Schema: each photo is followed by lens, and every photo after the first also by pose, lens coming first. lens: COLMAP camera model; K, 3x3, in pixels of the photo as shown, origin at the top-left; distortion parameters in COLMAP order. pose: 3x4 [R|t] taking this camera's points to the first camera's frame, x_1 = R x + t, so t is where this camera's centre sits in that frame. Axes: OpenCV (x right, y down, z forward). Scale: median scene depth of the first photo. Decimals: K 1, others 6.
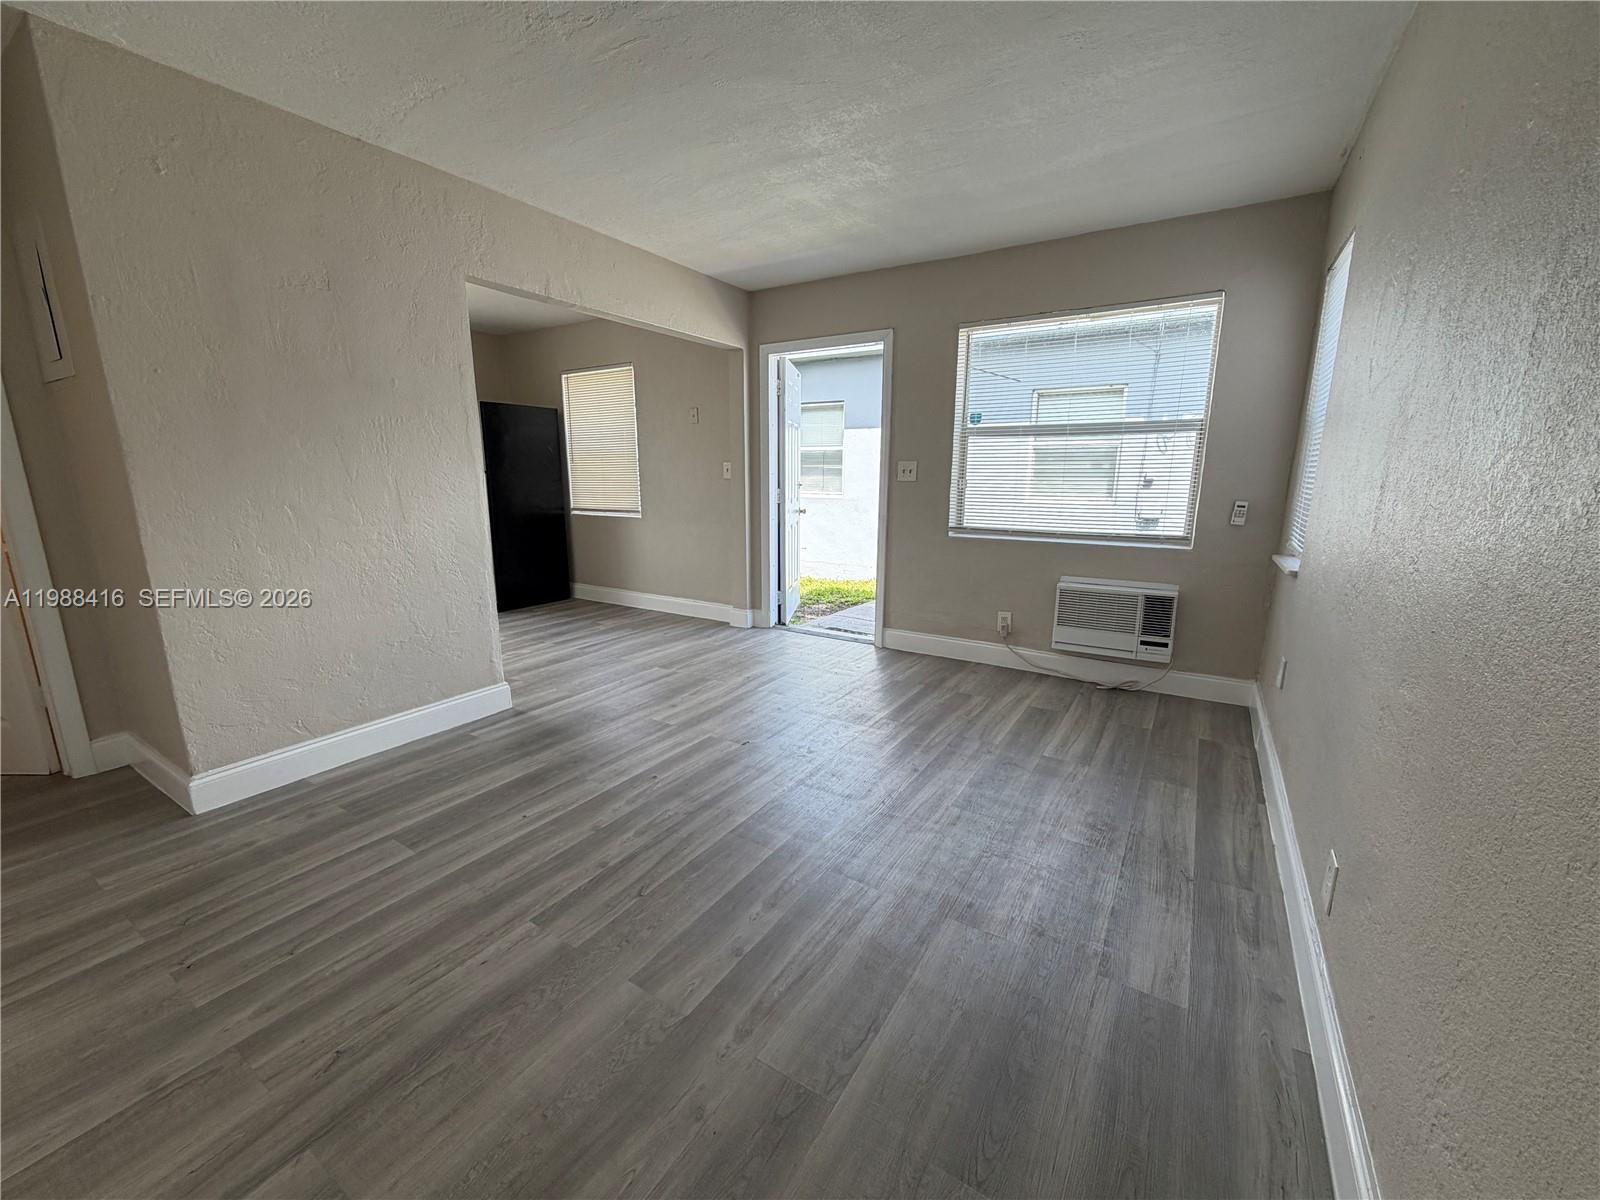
lens RADIAL K [[633.9, 0, 796.3], [0, 633.9, 604.0], [0, 0, 1]] dist [-0.001700, 0.000076]
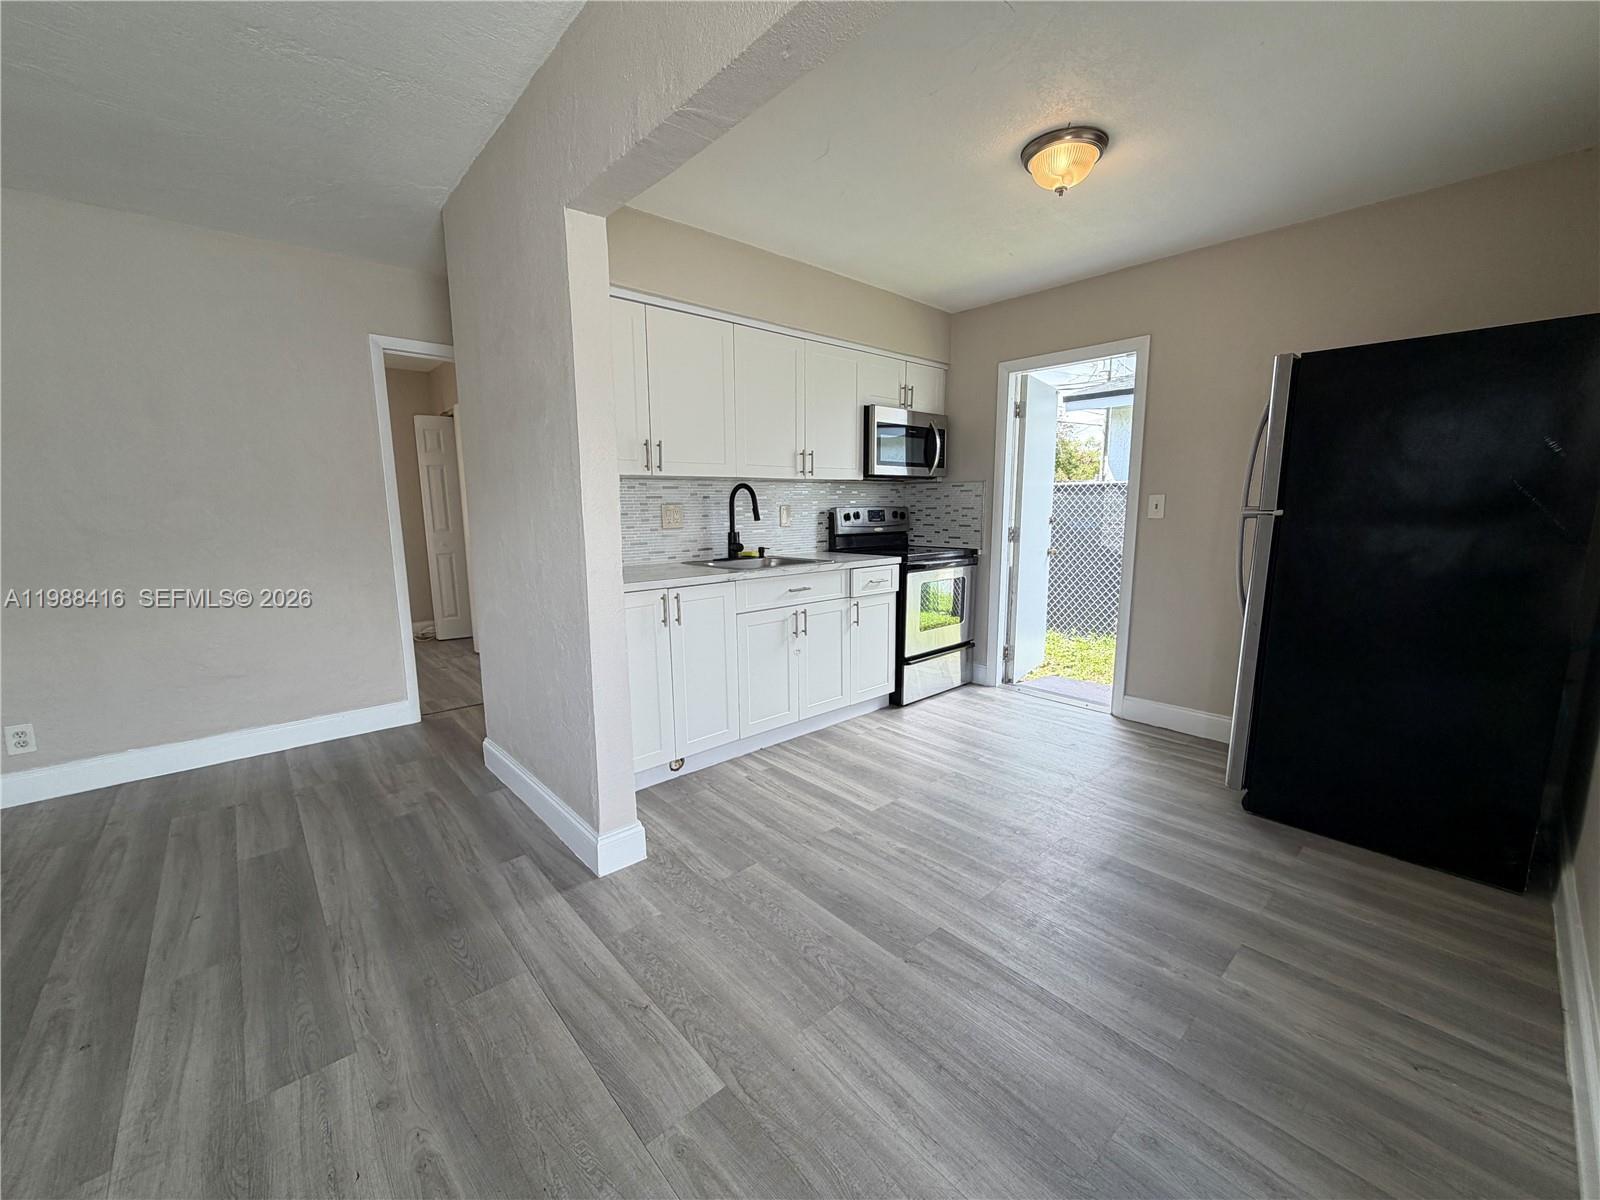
lens RADIAL K [[633.9, 0, 796.3], [0, 633.9, 604.0], [0, 0, 1]] dist [-0.001700, 0.000076]
pose [[-0.269950, 0.150977, -0.950964, 0.079955], [-0.195274, 0.958523, 0.207609, -0.326847], [0.942865, 0.241742, -0.229271, 1.504254]]
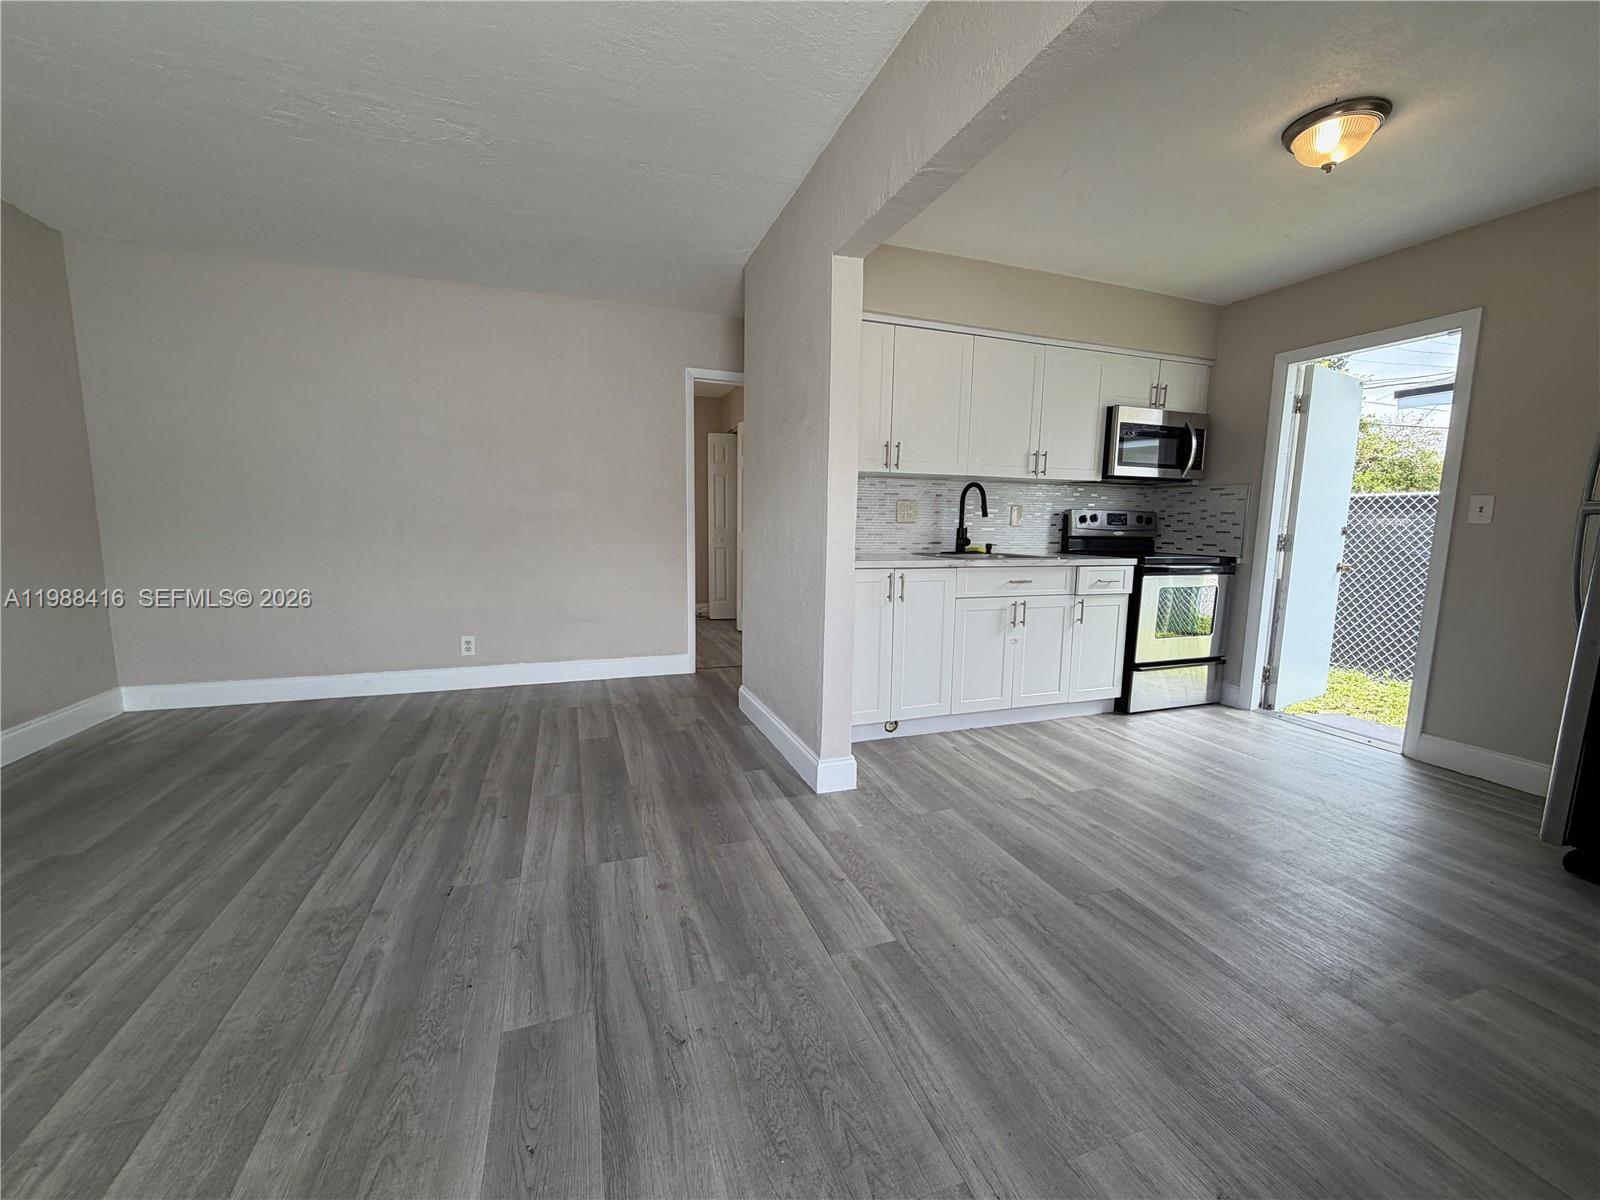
lens RADIAL K [[633.9, 0, 796.3], [0, 633.9, 604.0], [0, 0, 1]] dist [-0.001700, 0.000076]
pose [[-0.610915, 0.092298, -0.786298, 0.193565], [-0.181736, 0.950310, 0.252750, -0.301212], [0.770555, 0.297307, -0.563785, 1.603710]]
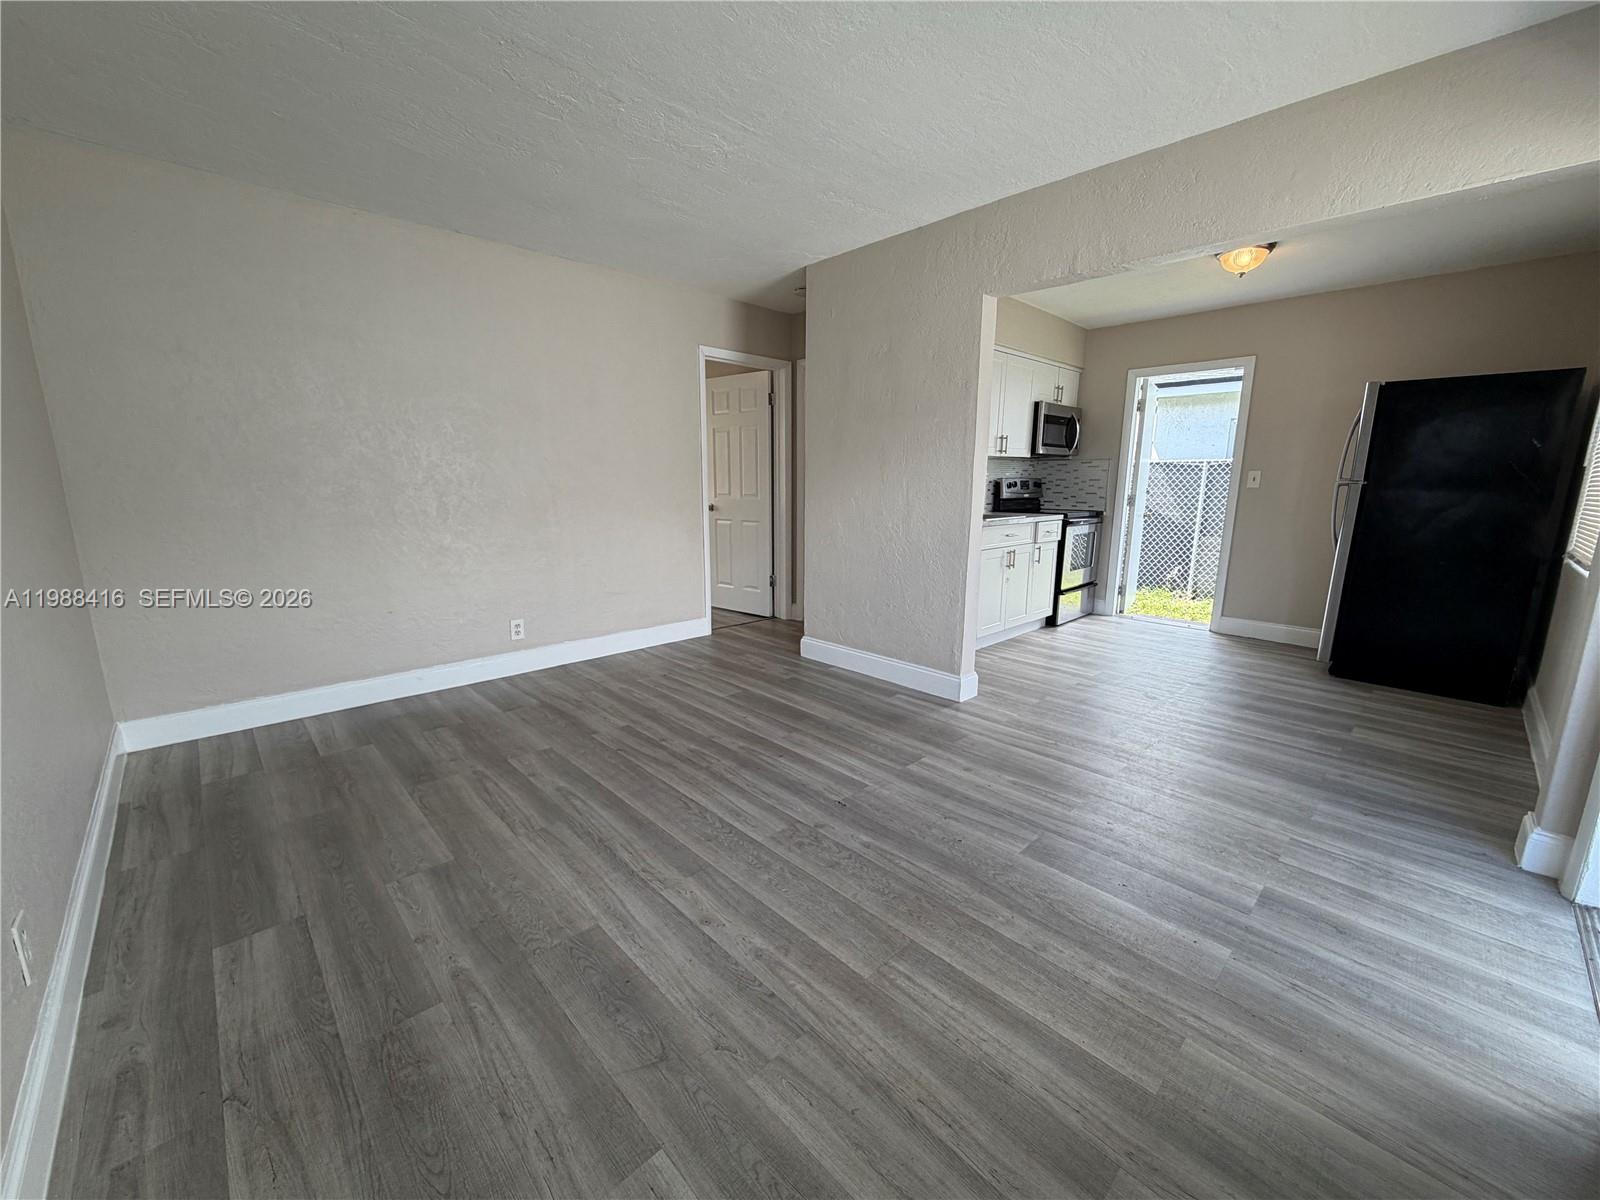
lens RADIAL K [[633.9, 0, 796.3], [0, 633.9, 604.0], [0, 0, 1]] dist [-0.001700, 0.000076]
pose [[-0.238858, 0.185895, -0.953095, 0.694250], [-0.207260, 0.949128, 0.237063, -0.217661], [0.948678, 0.254163, -0.188179, 1.065806]]
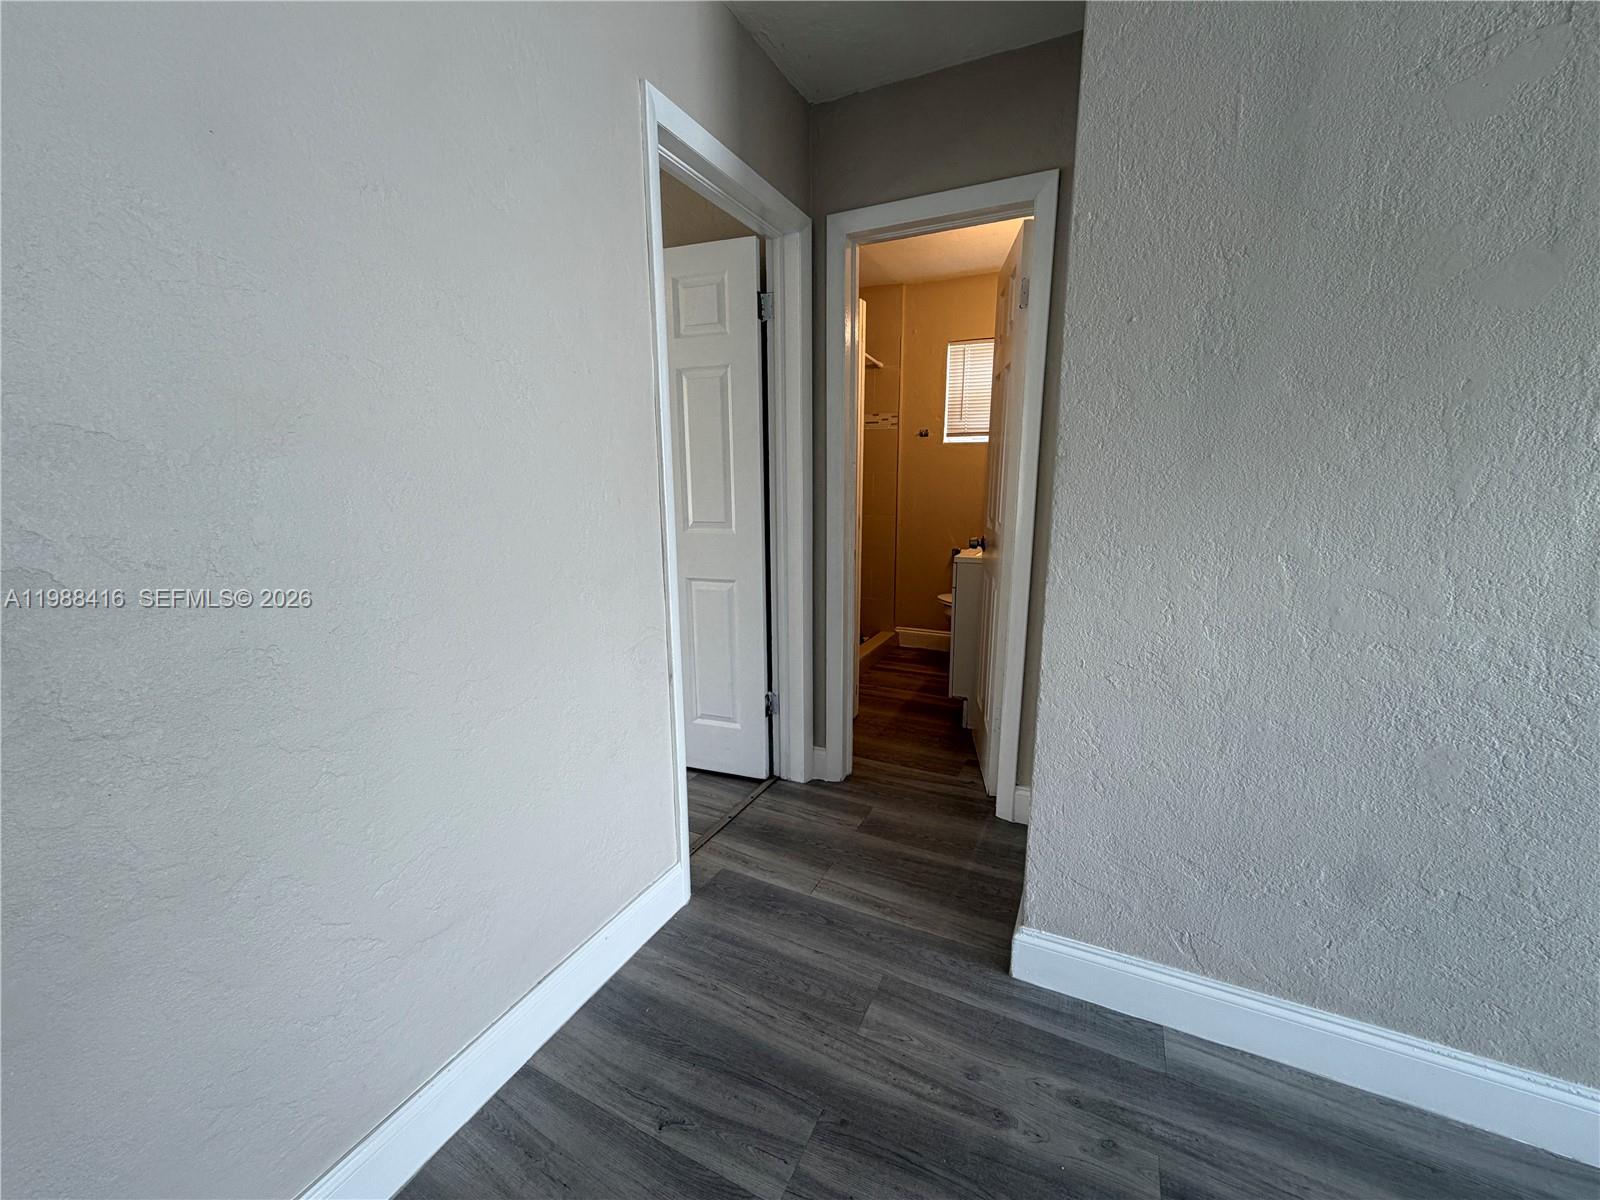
lens RADIAL K [[631.0, 0, 800.0], [0, 631.0, 600.0], [0, 0, 1]] dist [0.000903, 0.000147]
pose [[0.115701, 0.186439, -0.975630, -0.305513], [-0.209392, 0.964731, 0.159525, -0.104595], [0.970962, 0.185832, 0.150659, 0.482342]]
